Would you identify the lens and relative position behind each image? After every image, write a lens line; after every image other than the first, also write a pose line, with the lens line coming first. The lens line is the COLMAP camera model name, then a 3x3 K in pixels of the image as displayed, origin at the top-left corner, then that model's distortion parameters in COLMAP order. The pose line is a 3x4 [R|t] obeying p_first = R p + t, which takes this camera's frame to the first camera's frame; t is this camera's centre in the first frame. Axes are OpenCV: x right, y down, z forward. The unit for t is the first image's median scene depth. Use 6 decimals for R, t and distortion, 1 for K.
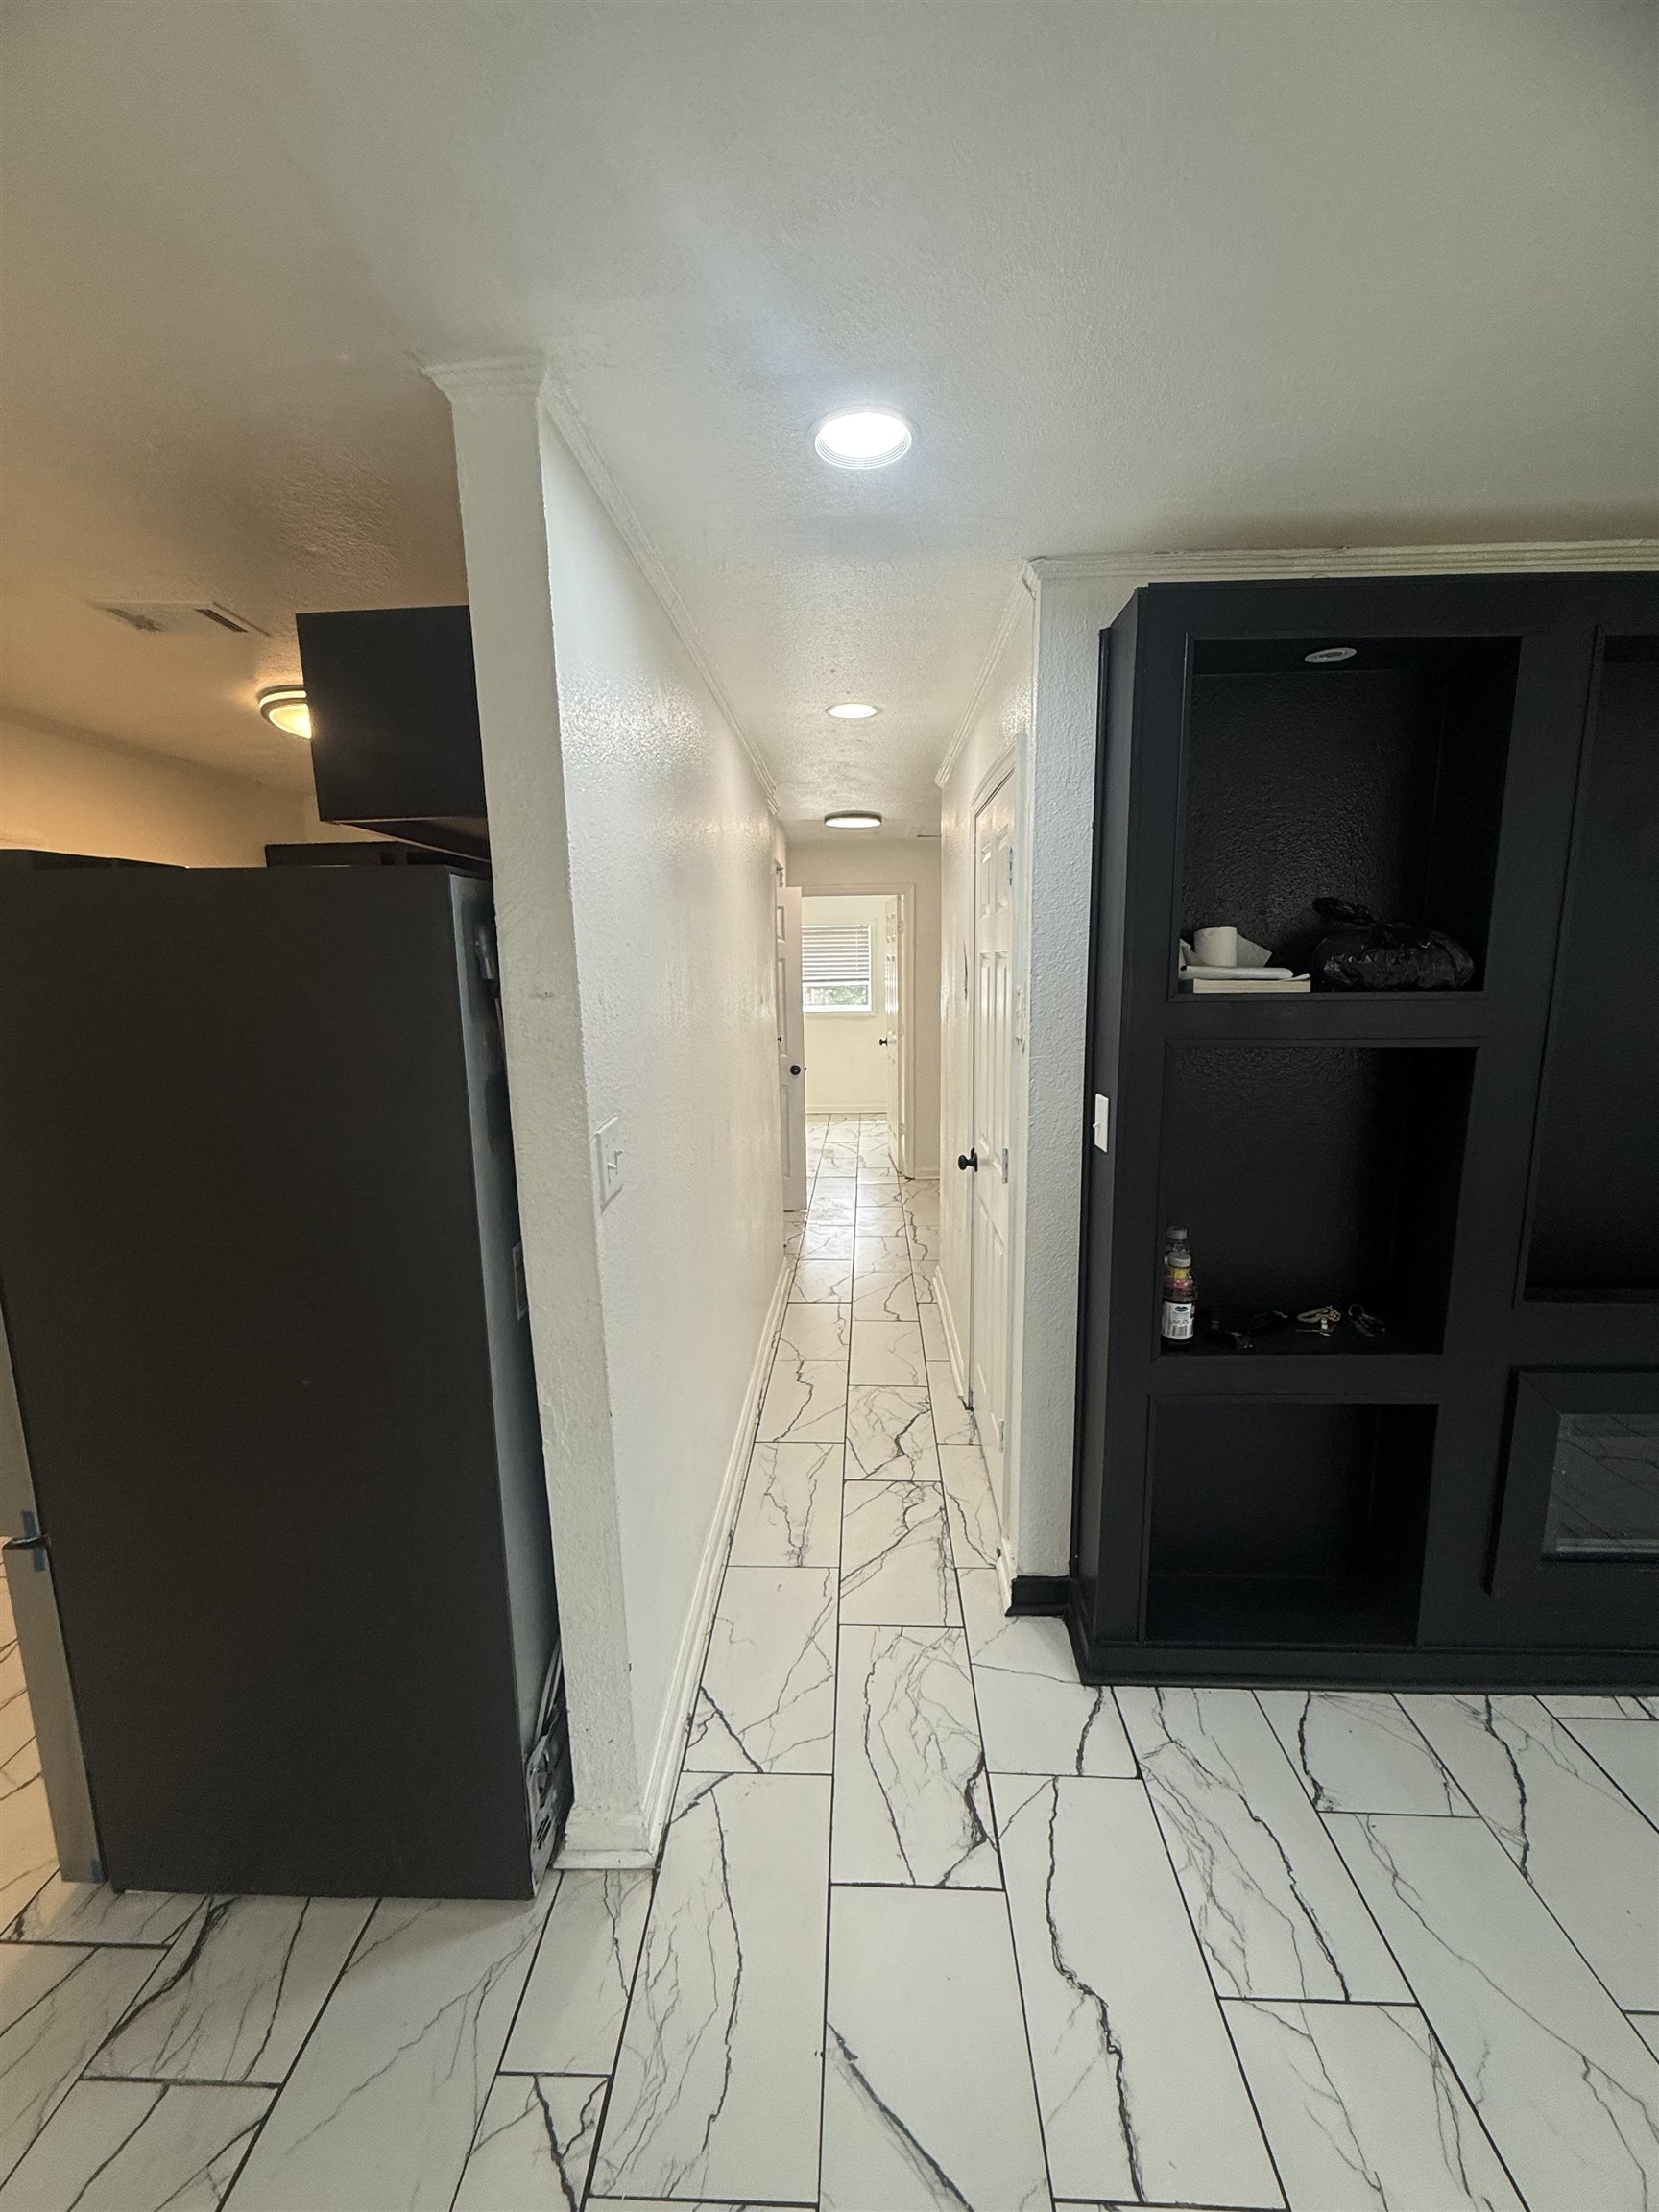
lens RADIAL K [[882.4, 0, 828.5], [0, 882.4, 1101.1], [0, 0, 1]] dist [-0.000067, 0.000099]
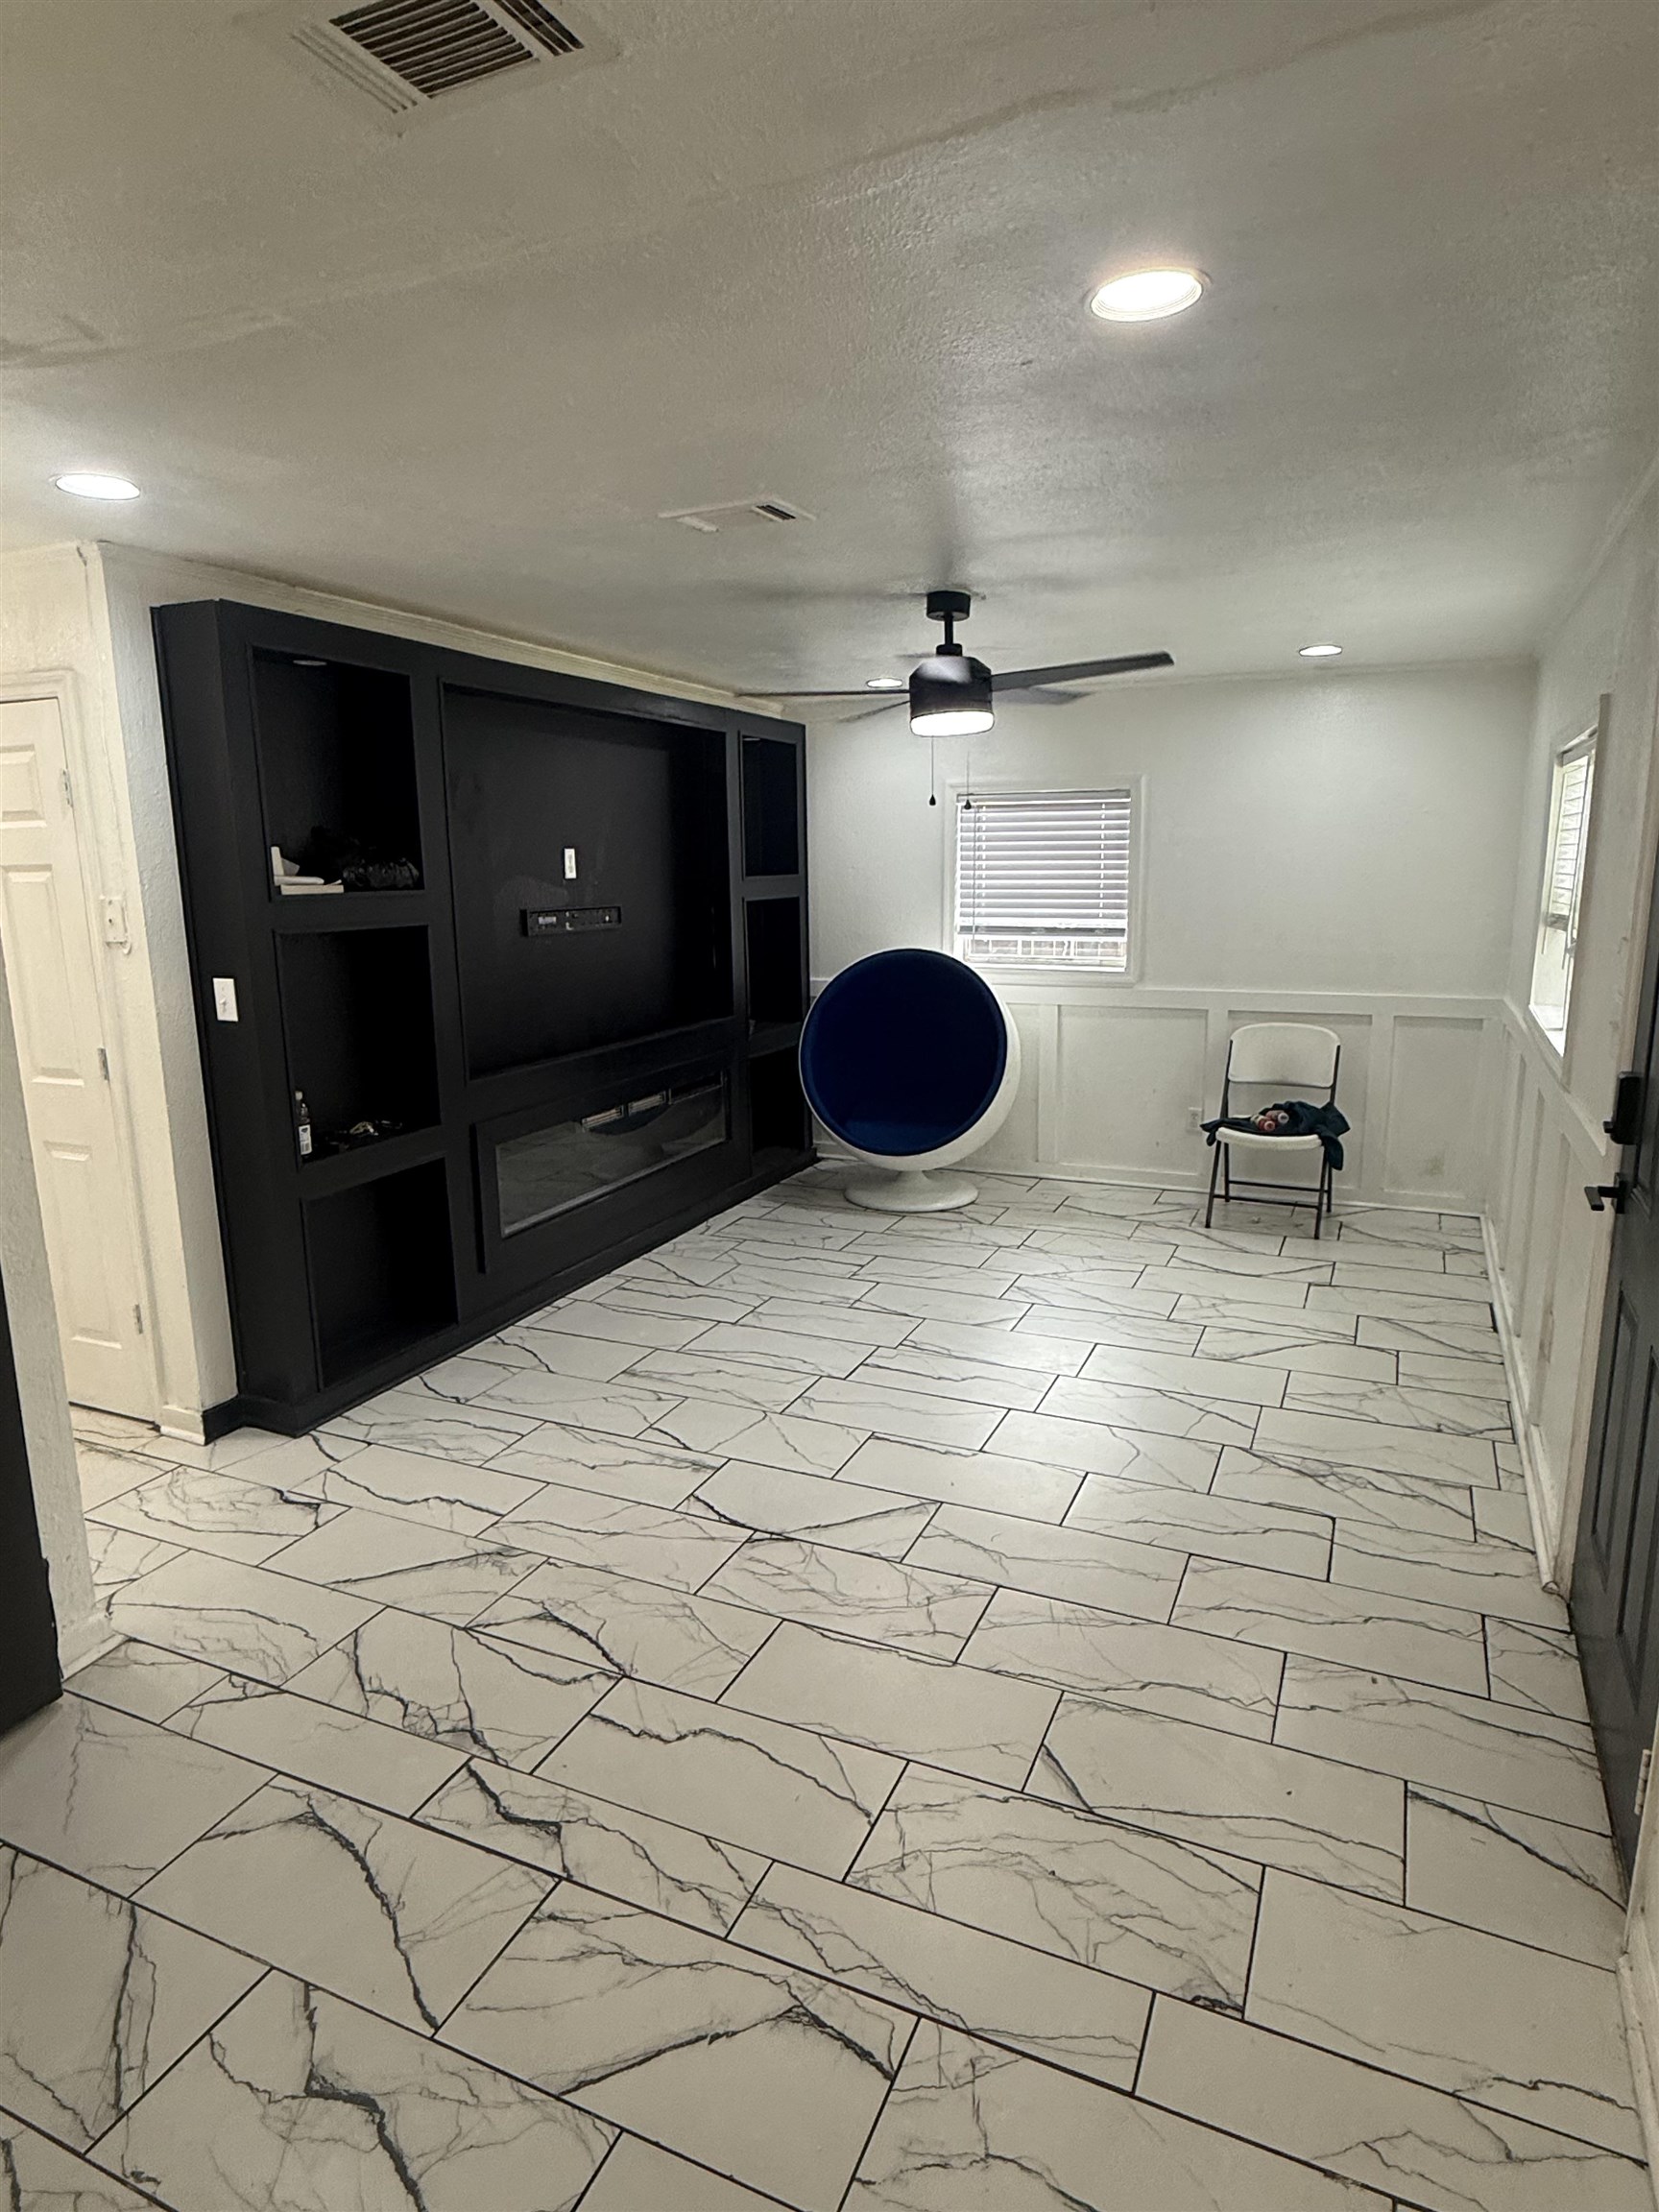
lens RADIAL K [[1259.3, 0, 837.1], [0, 1259.3, 1105.6], [0, 0, 1]] dist [-0.003176, -0.001108]
pose [[0.369658, -0.172667, 0.912984, -1.105790], [0.157574, 0.979999, 0.121541, 0.097299], [-0.915709, 0.098934, 0.389472, -0.526838]]
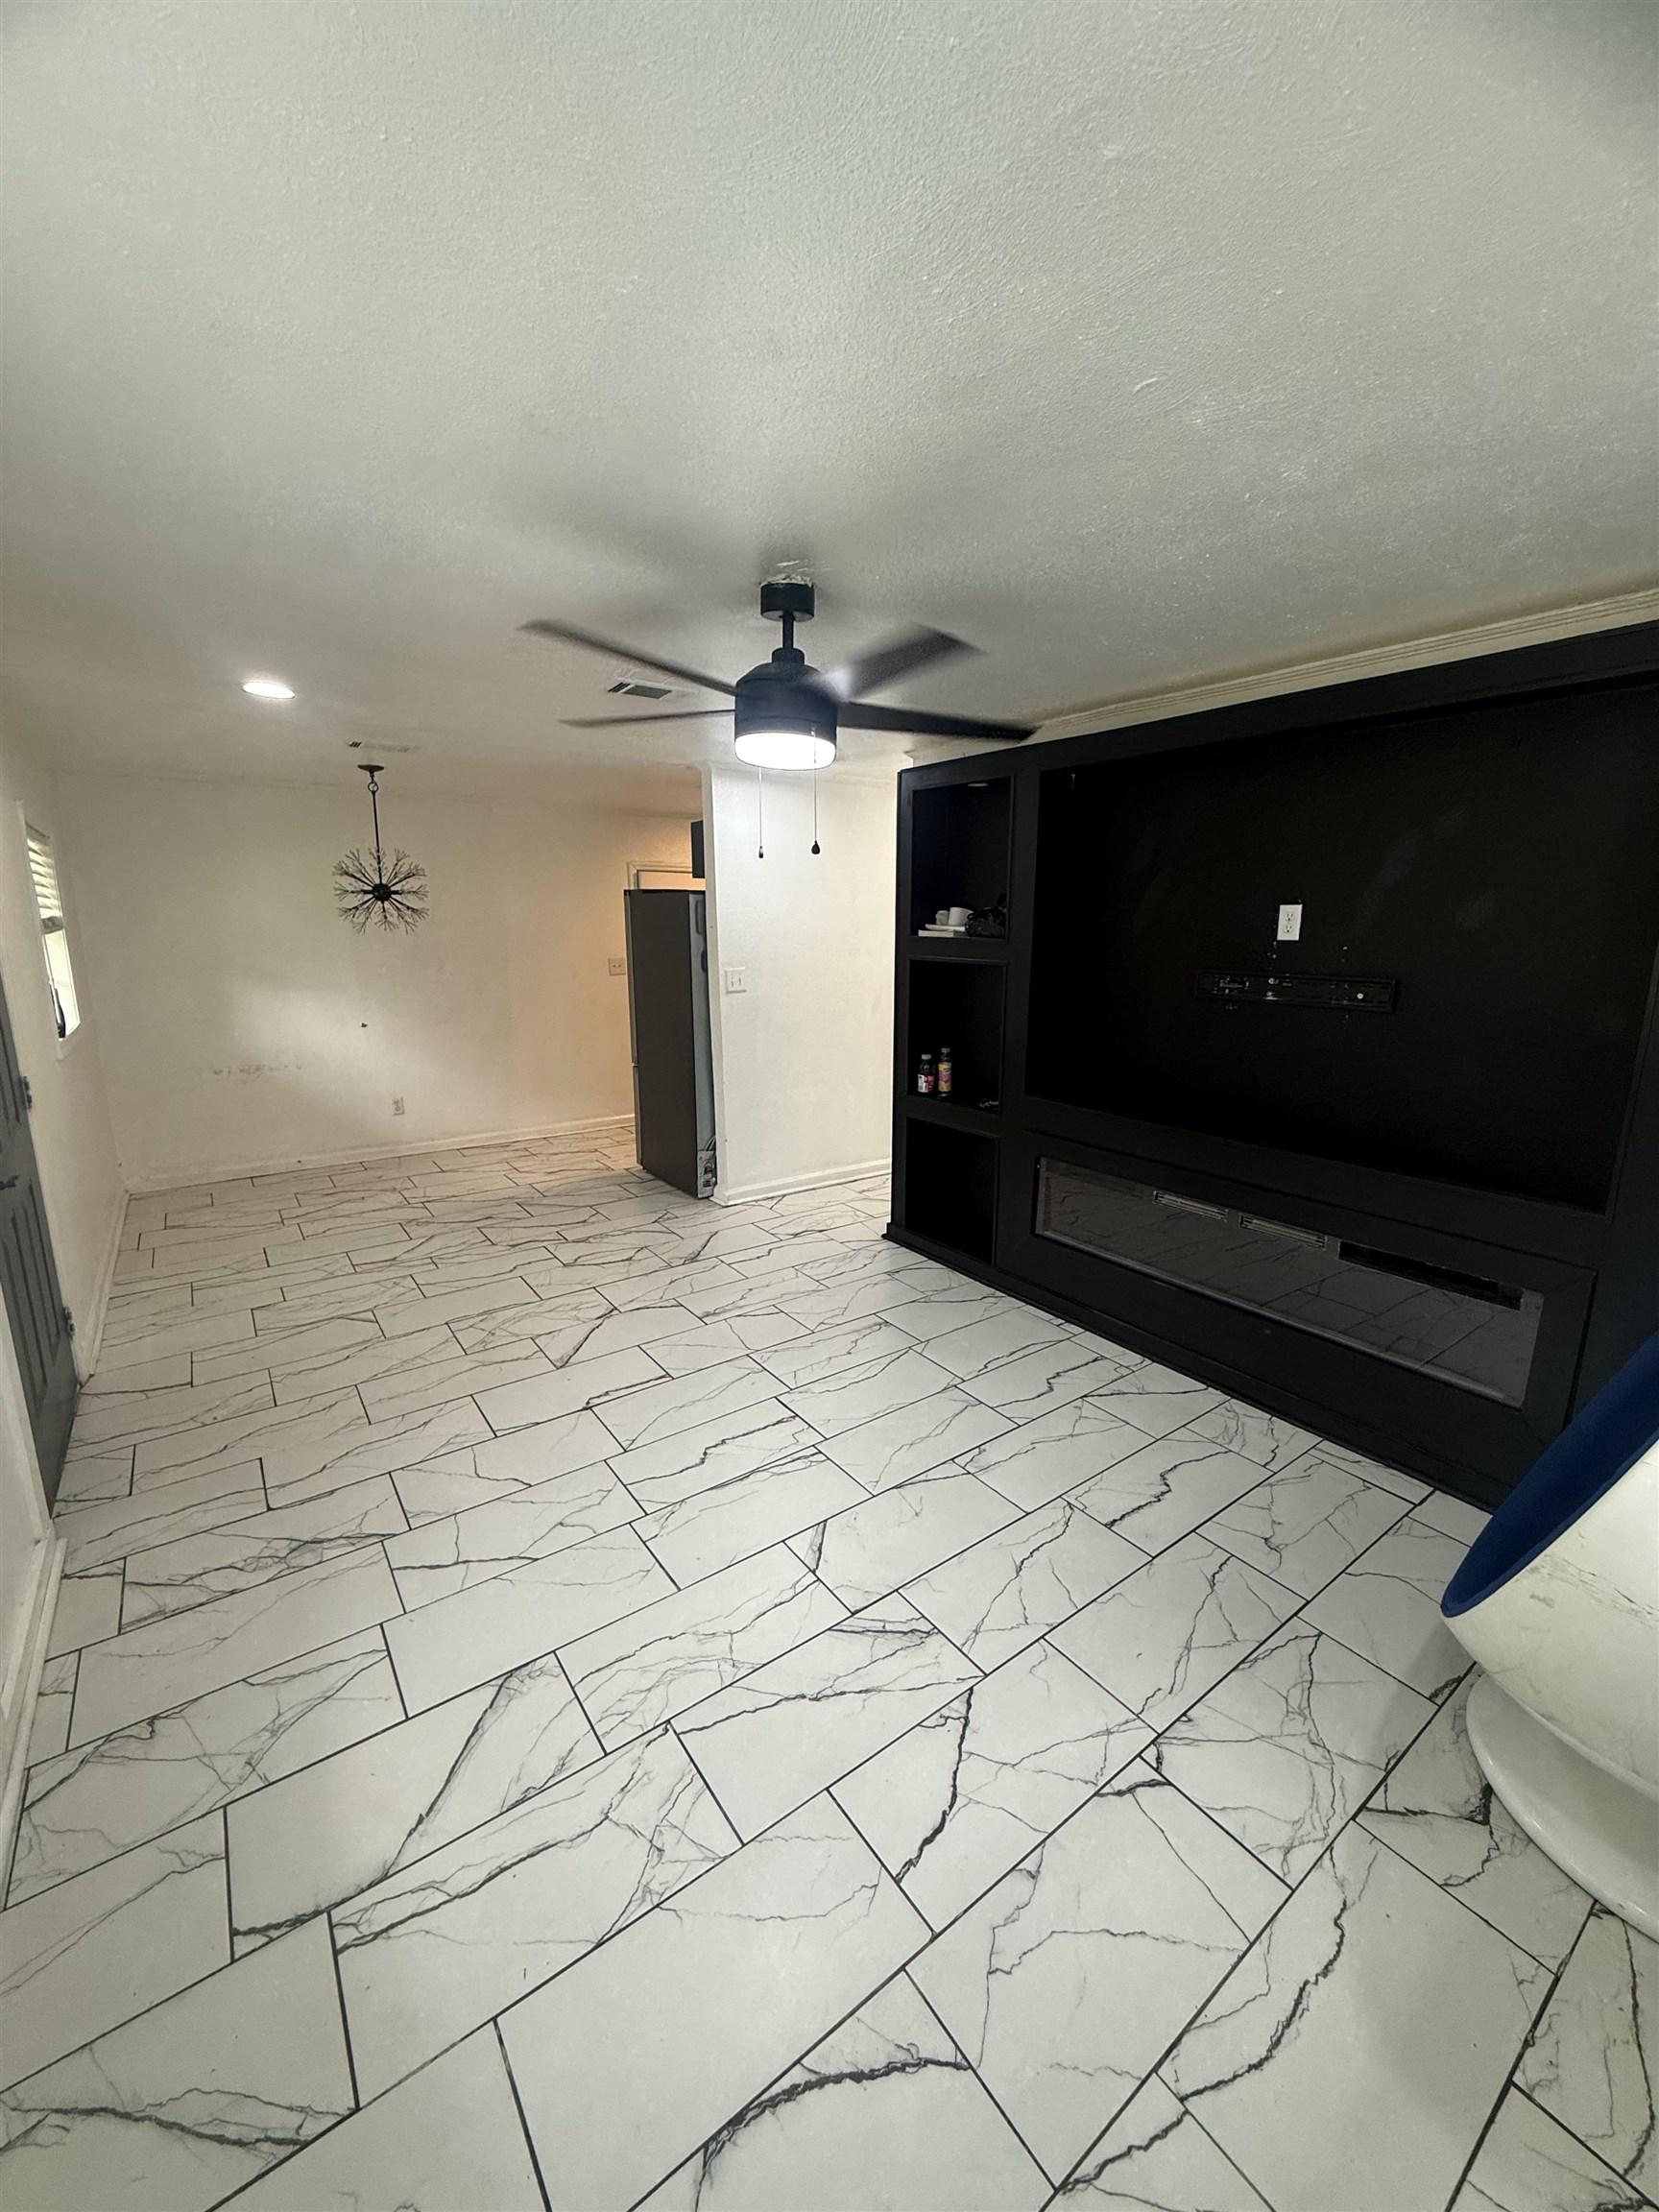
lens RADIAL K [[882.4, 0, 828.5], [0, 882.4, 1101.1], [0, 0, 1]] dist [-0.000067, 0.000099]
pose [[0.617987, 0.173864, -0.766722, 2.096505], [-0.138299, 0.984074, 0.111681, 0.078964], [0.773929, 0.037019, 0.632190, -0.638943]]
